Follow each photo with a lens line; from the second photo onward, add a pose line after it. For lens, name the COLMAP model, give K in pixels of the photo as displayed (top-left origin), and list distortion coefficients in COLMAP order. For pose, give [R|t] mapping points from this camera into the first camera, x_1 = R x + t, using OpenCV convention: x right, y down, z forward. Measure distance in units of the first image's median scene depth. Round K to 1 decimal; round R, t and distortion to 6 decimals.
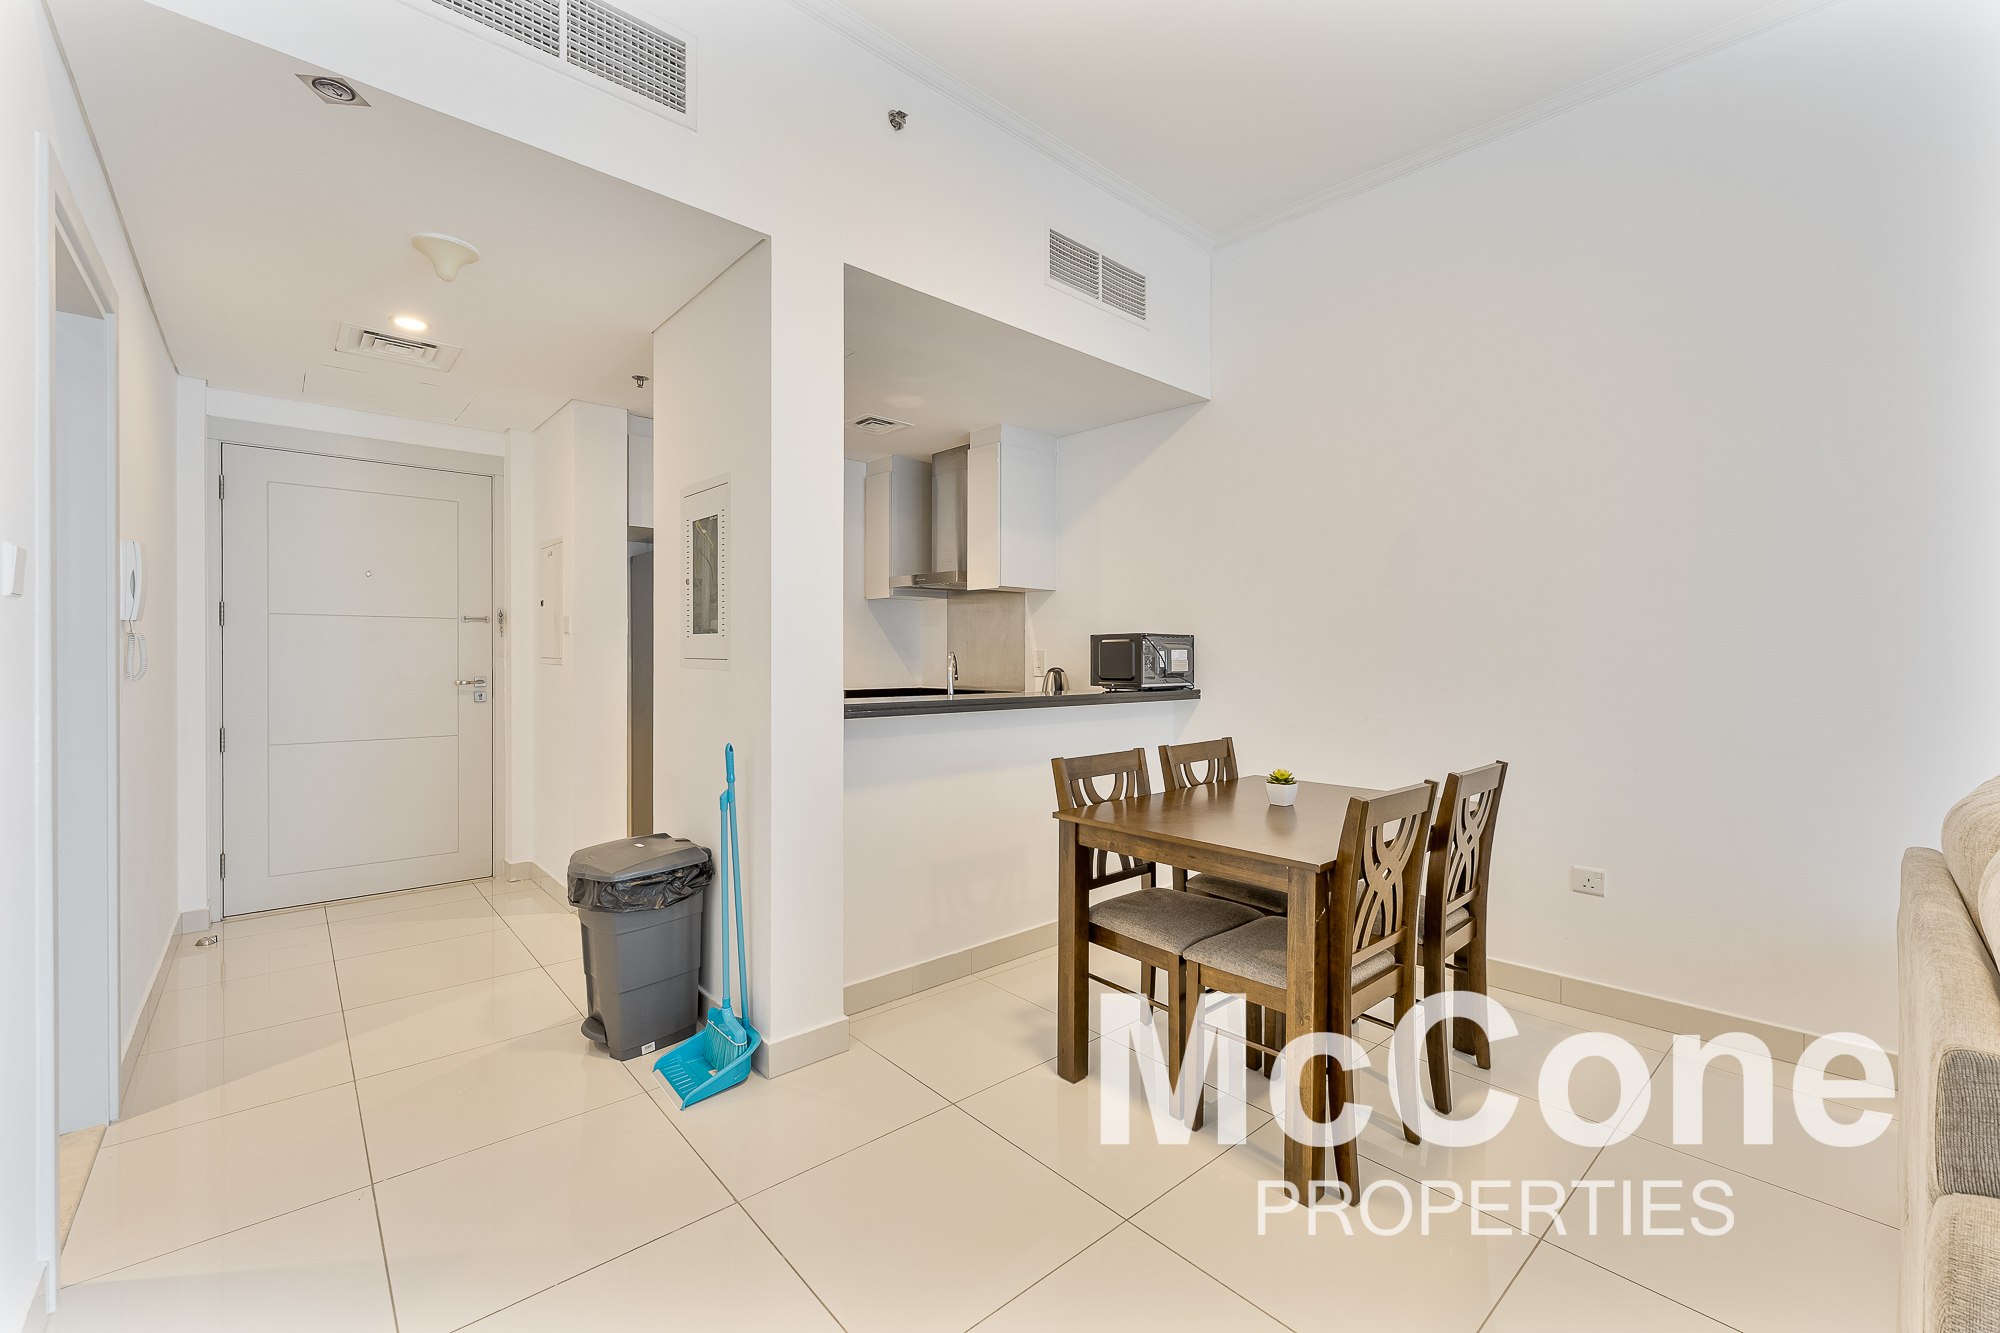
lens RADIAL K [[815.9, 0, 993.2], [0, 815.9, 661.8], [0, 0, 1]] dist [0.000299, -0.000171]
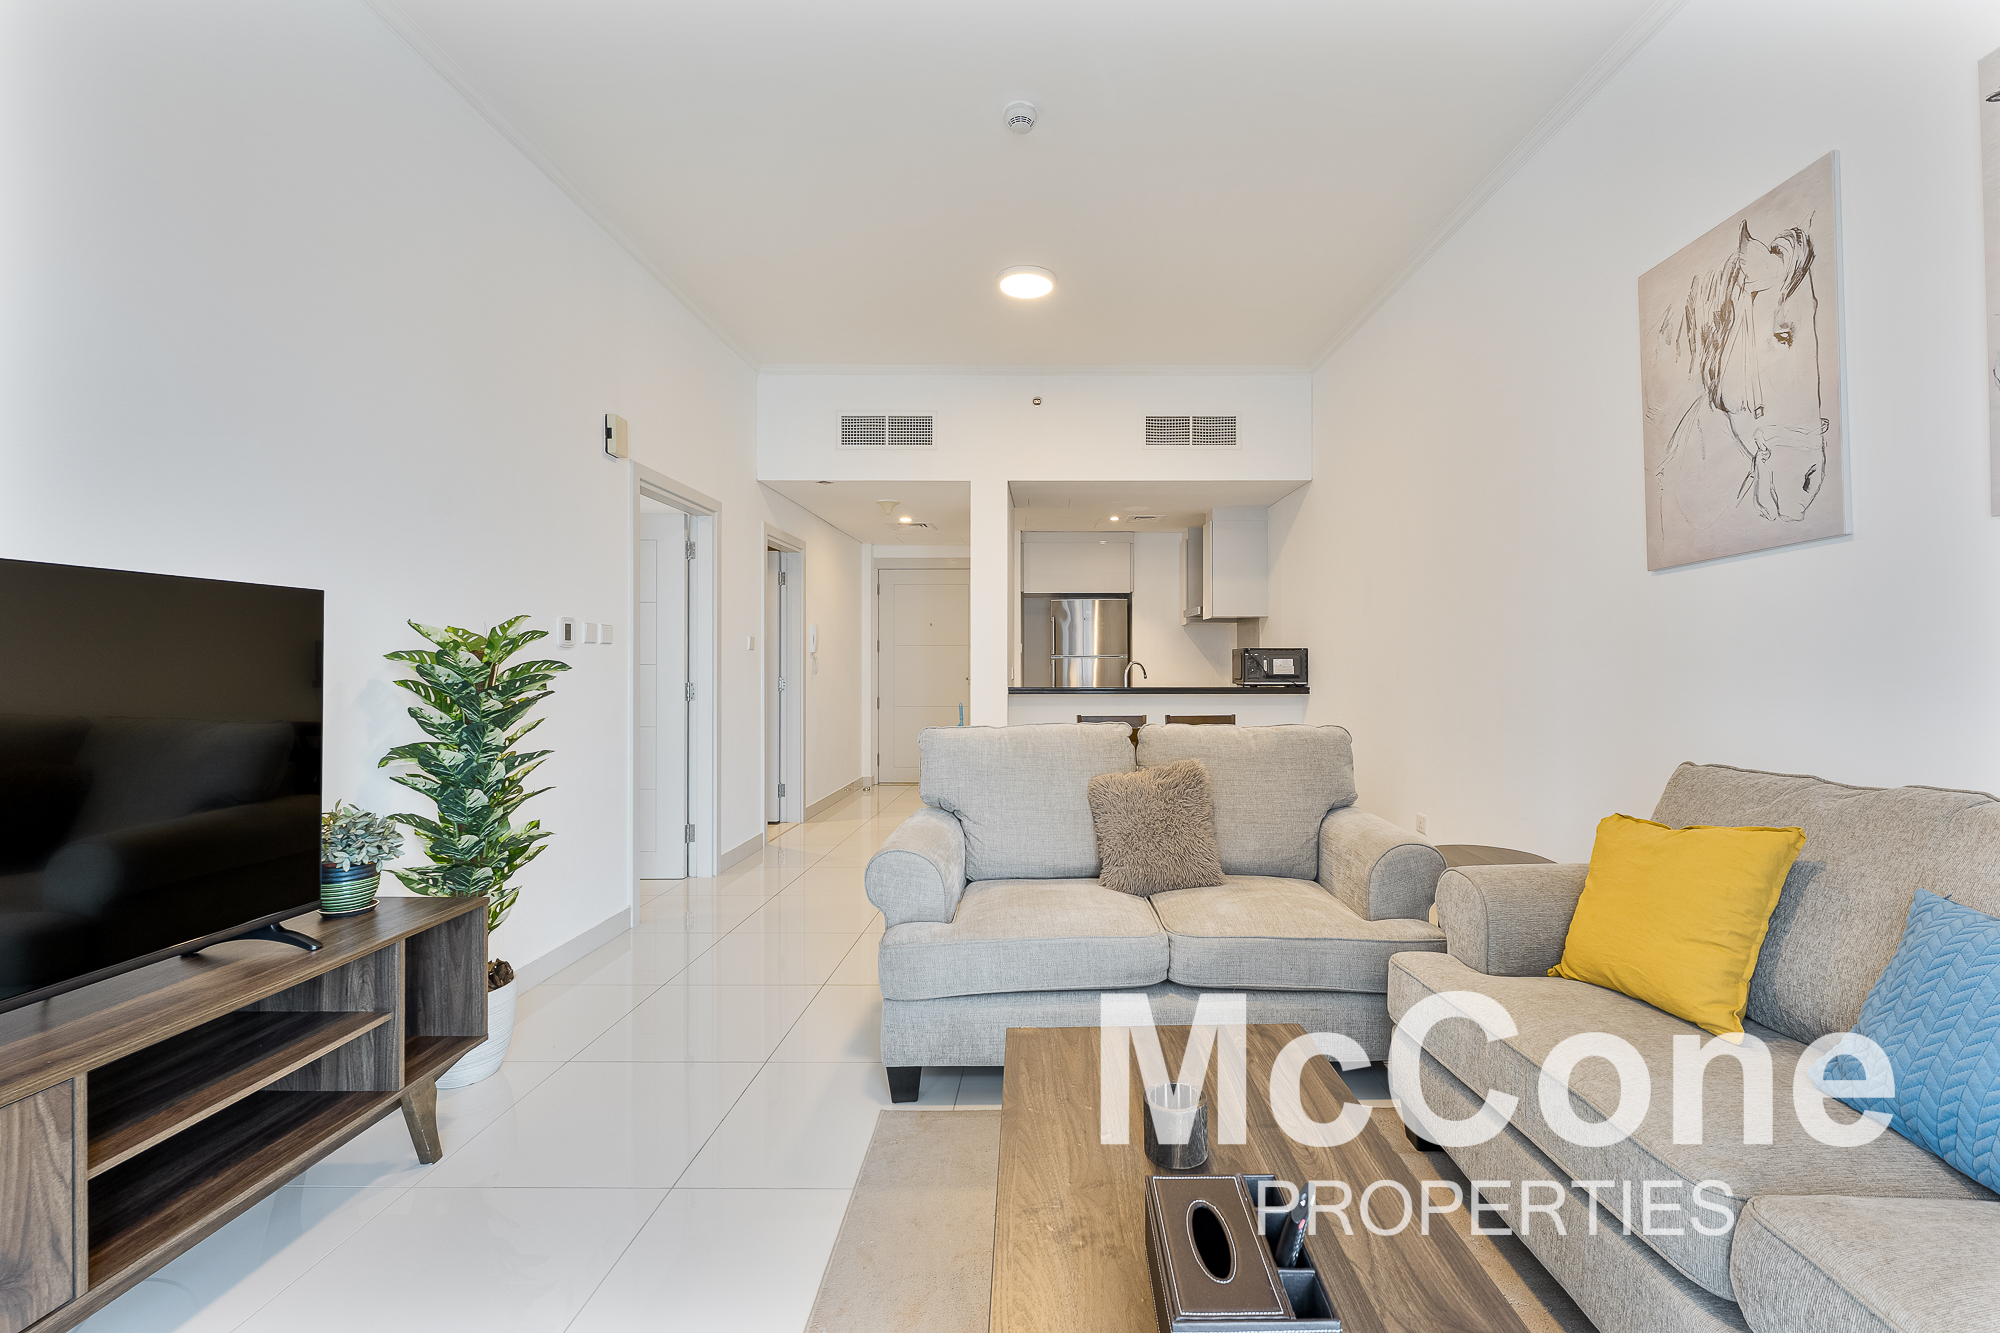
lens RADIAL K [[786.8, 0, 1040.2], [0, 786.8, 665.6], [0, 0, 1]] dist [0.000166, 0.000089]
pose [[0.748638, -0.001511, -0.662978, 1.189142], [-0.000606, 0.999995, -0.002964, 0.001081], [0.662979, 0.002621, 0.748633, -0.463322]]
